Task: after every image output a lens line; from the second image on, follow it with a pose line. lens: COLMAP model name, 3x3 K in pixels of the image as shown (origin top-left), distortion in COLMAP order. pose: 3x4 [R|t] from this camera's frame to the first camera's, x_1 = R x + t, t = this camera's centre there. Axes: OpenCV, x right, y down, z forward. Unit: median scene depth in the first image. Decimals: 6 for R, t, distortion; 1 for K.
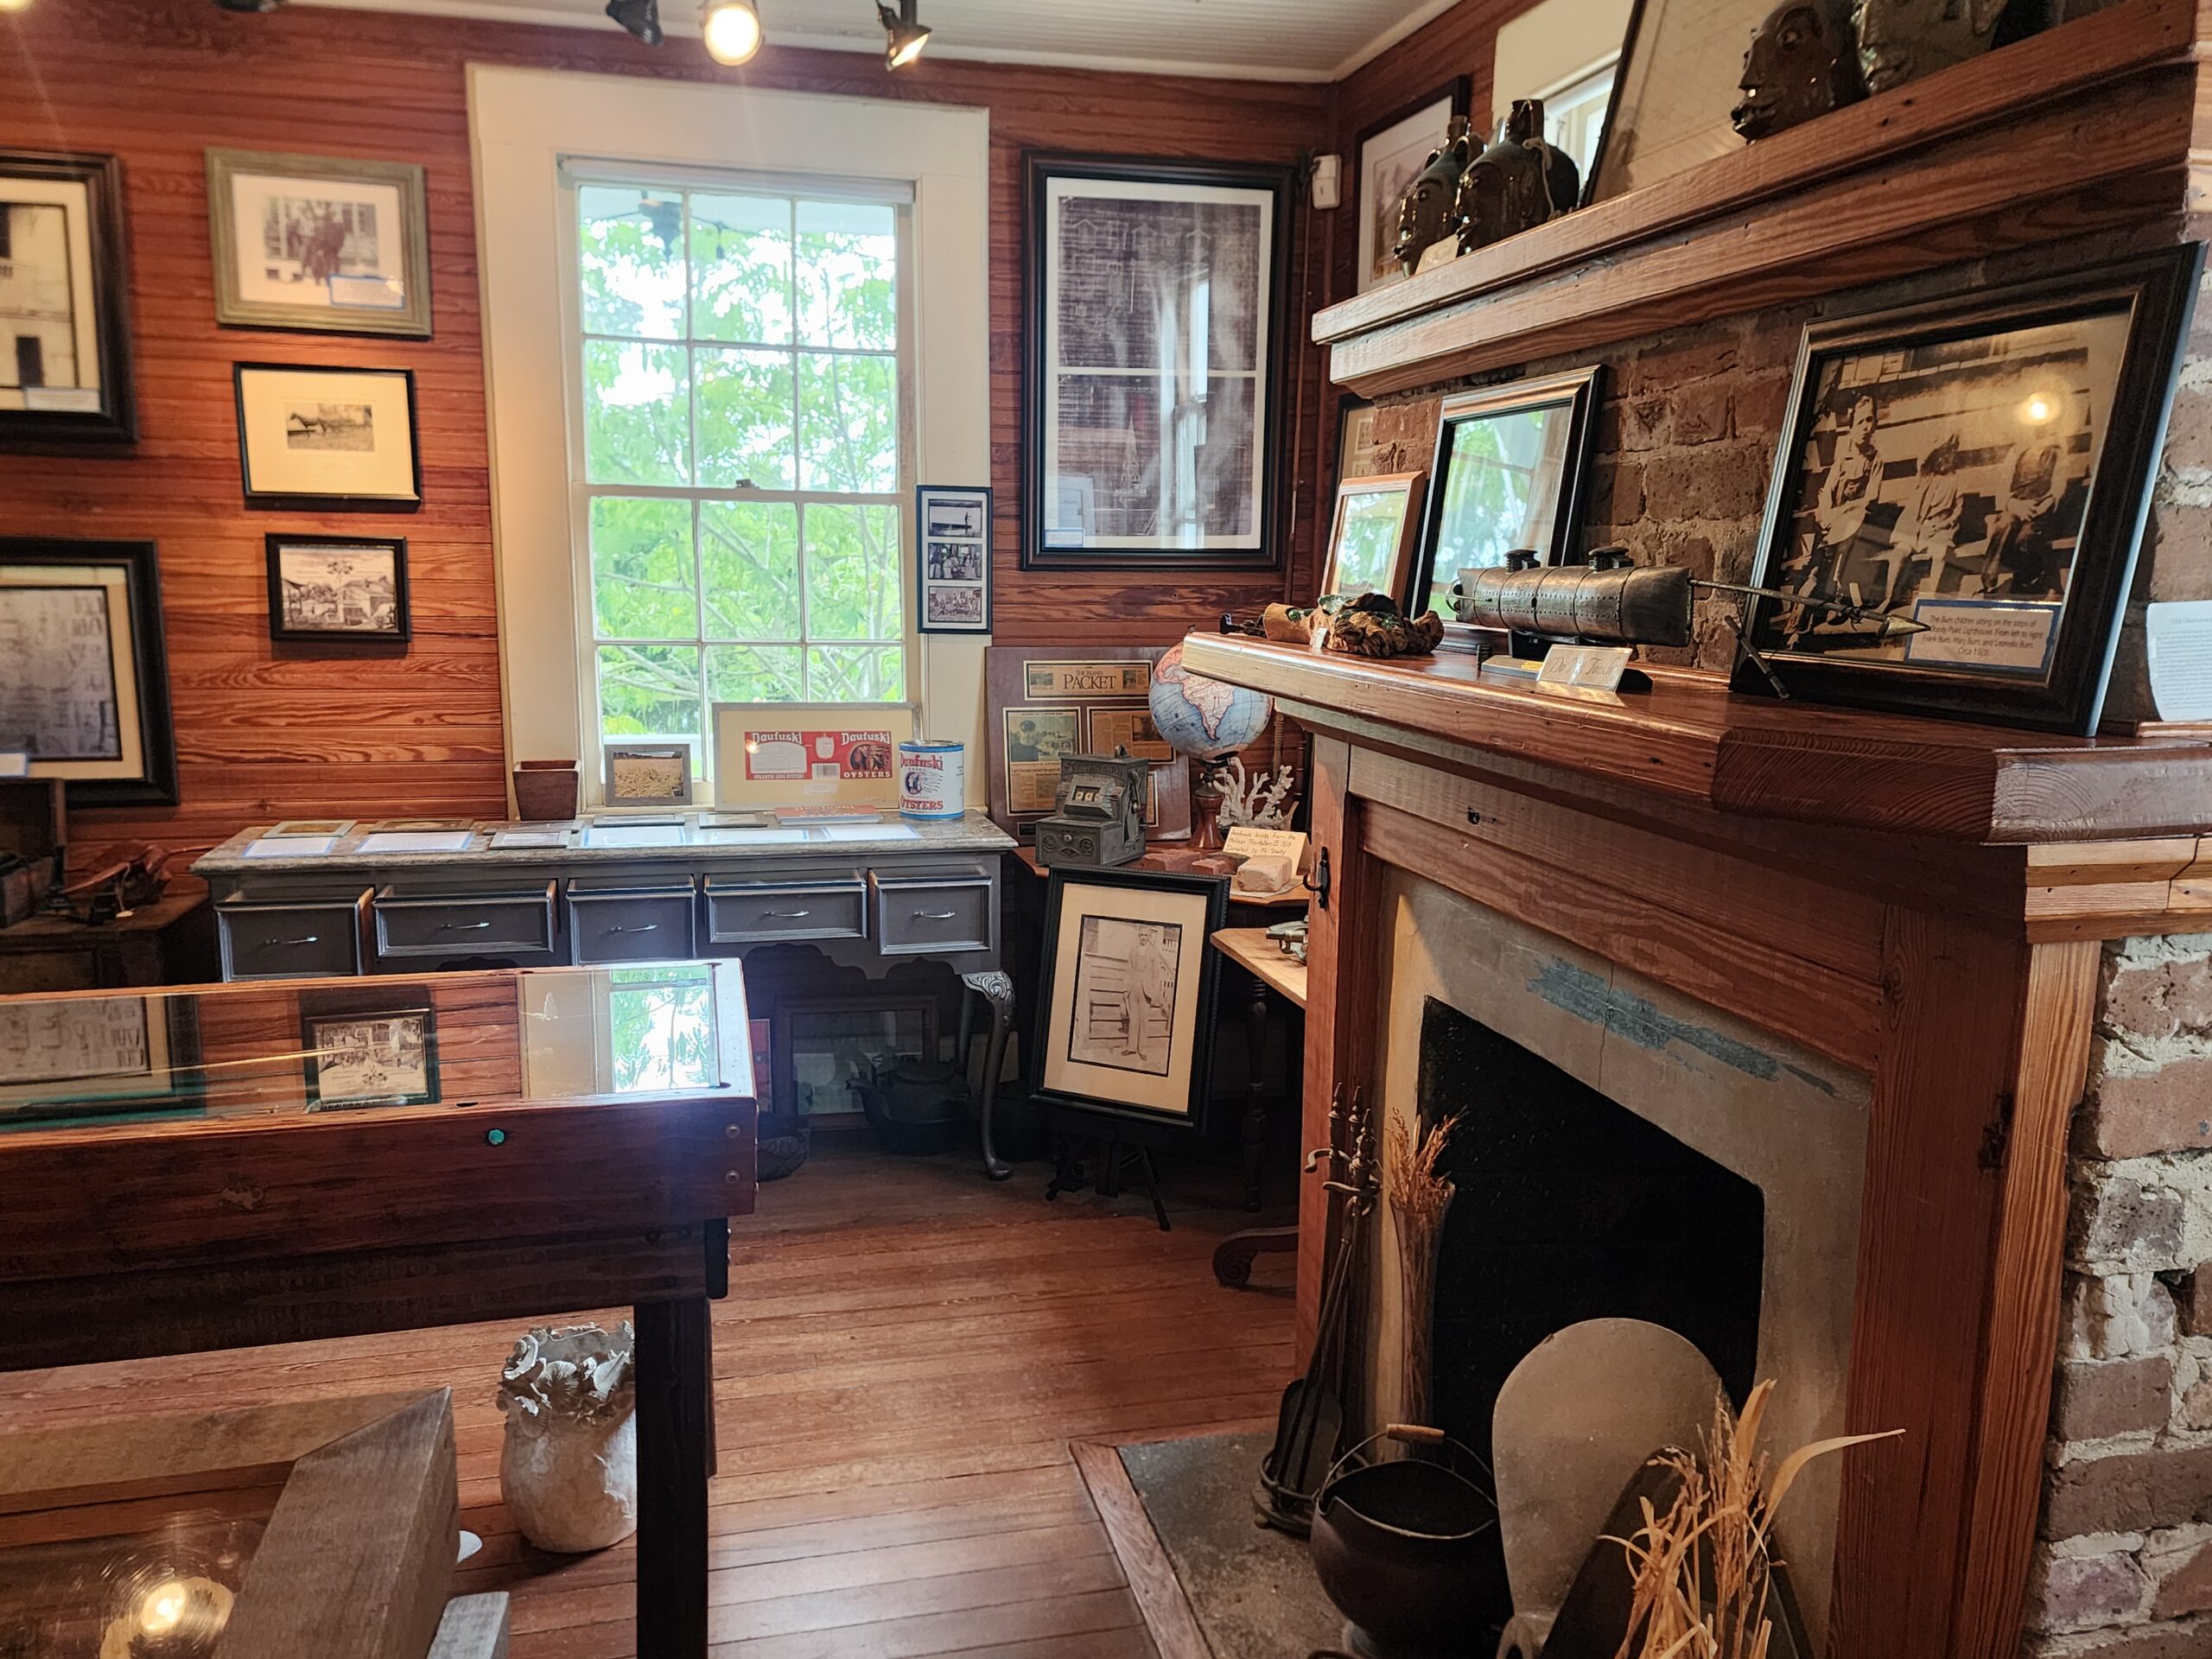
lens RADIAL K [[1637.3, 0, 1064.8], [0, 1637.3, 895.8], [0, 0, 1]] dist [0.003035, -0.007739]
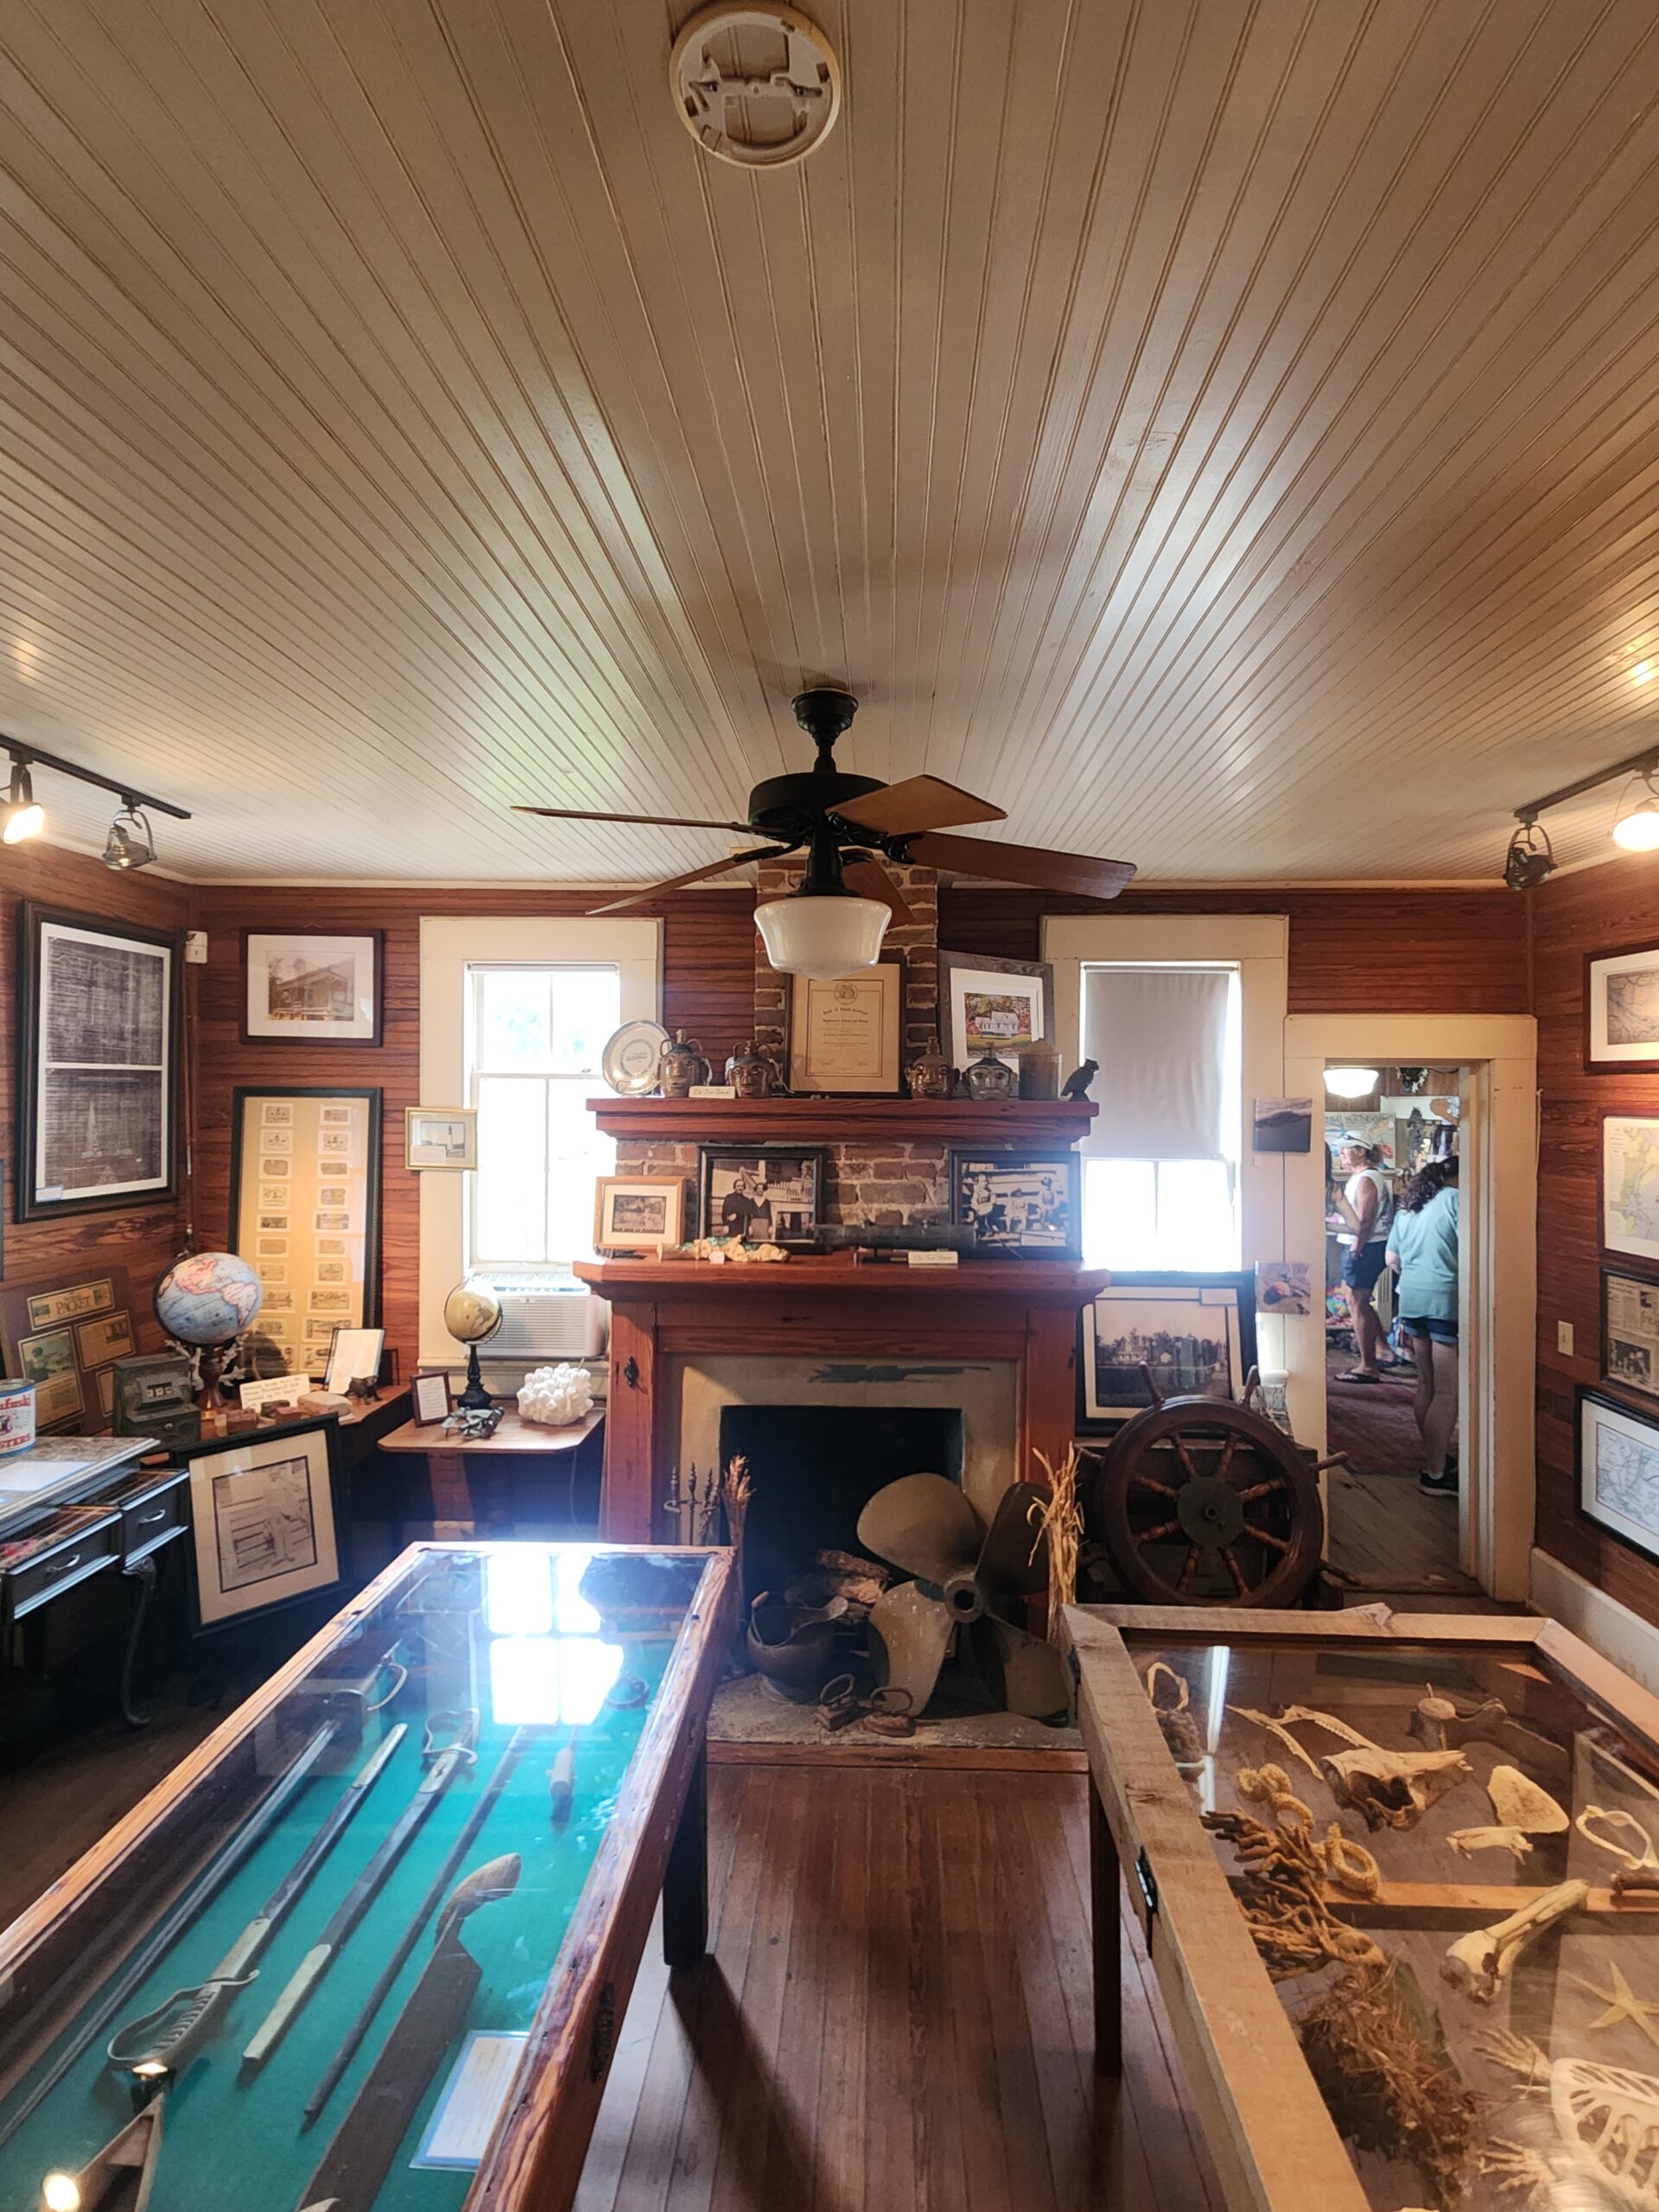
lens RADIAL K [[1024.1, 0, 832.9], [0, 1024.1, 1097.6], [0, 0, 1]] dist [0.003516, -0.000435]
pose [[0.266324, -0.005463, 0.963868, -0.622889], [0.191595, 0.980330, -0.047383, -0.147038], [-0.944650, 0.197292, 0.262132, 0.231797]]
